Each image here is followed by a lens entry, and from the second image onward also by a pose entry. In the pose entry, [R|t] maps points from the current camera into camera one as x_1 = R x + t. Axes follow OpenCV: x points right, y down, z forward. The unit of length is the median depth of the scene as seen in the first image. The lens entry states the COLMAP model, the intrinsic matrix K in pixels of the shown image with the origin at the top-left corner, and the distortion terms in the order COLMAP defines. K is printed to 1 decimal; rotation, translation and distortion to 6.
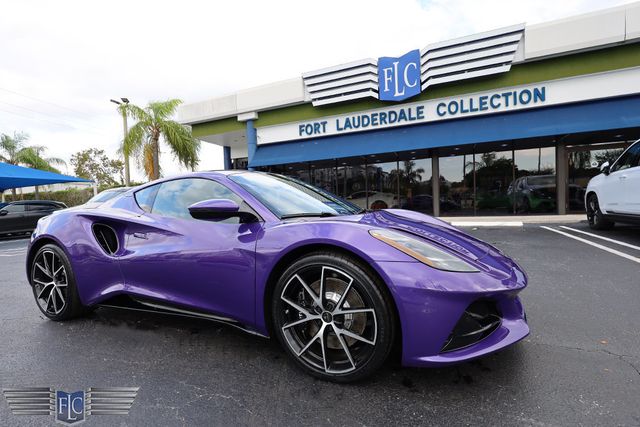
lens RADIAL K [[309.2, 0, 322.5], [0, 309.2, 214.9], [0, 0, 1]] dist [0.000437, 0.000410]
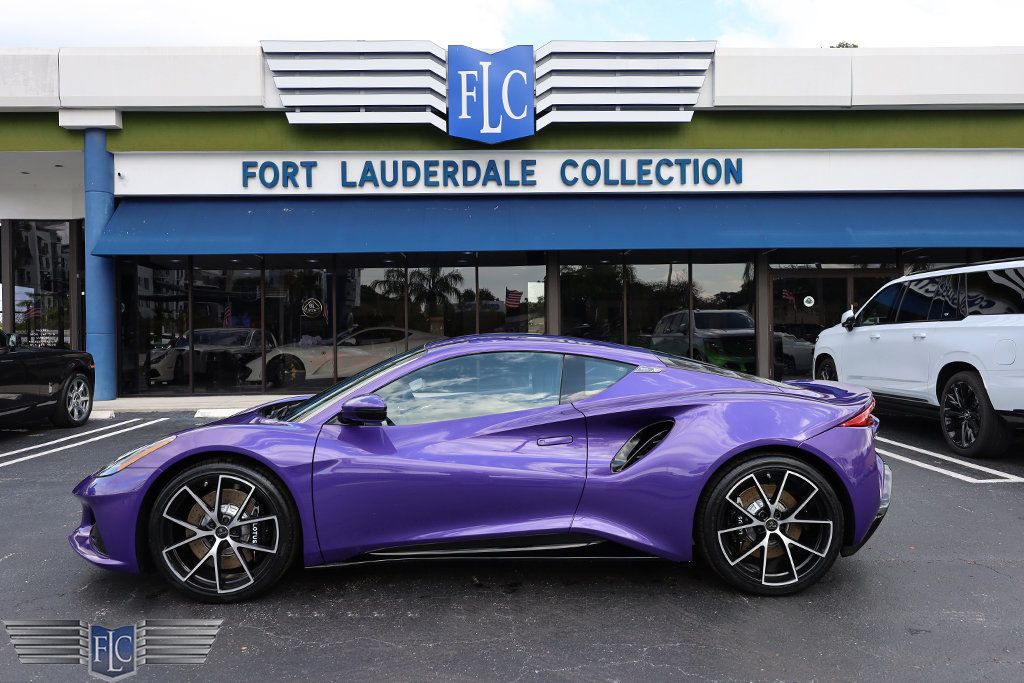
lens RADIAL K [[794.0, 0, 516.8], [0, 794.0, 343.0], [0, 0, 1]] dist [0.000948, 0.004594]
pose [[0.905826, 0.026743, 0.422805, -0.216027], [-0.010922, 0.999148, -0.039800, -0.017111], [-0.423509, 0.031434, 0.905346, -0.102197]]
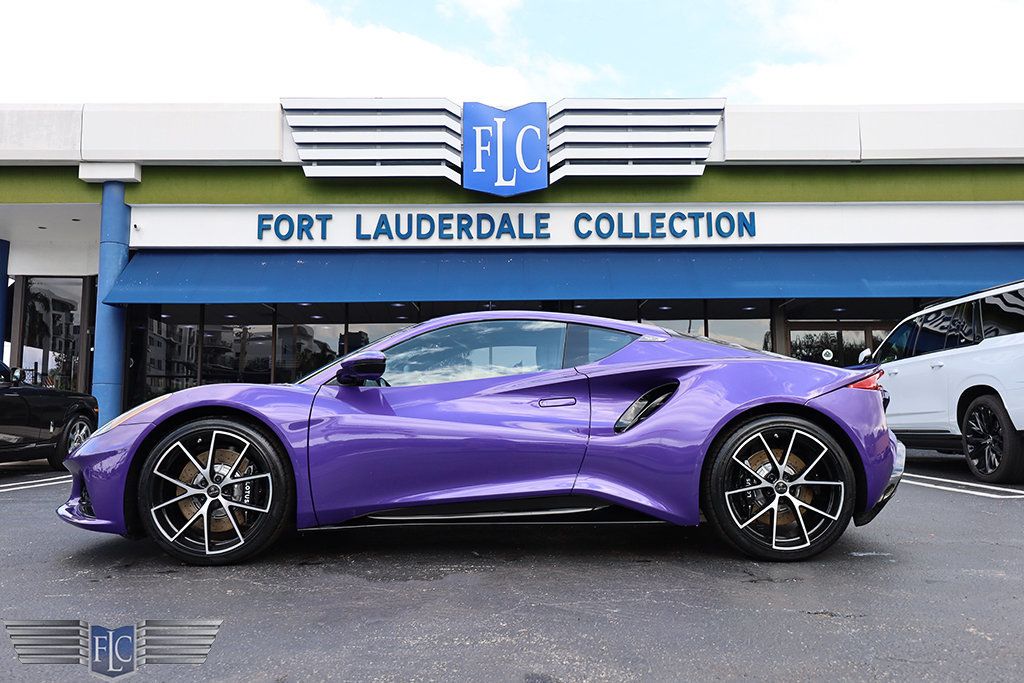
lens RADIAL K [[808.5, 0, 531.8], [0, 808.5, 339.2], [0, 0, 1]] dist [0.006605, -0.000632]
pose [[0.907482, 0.074567, 0.413420, -0.208469], [-0.011938, 0.988301, -0.152050, 0.036814], [-0.419921, 0.133047, 0.897755, -0.104131]]
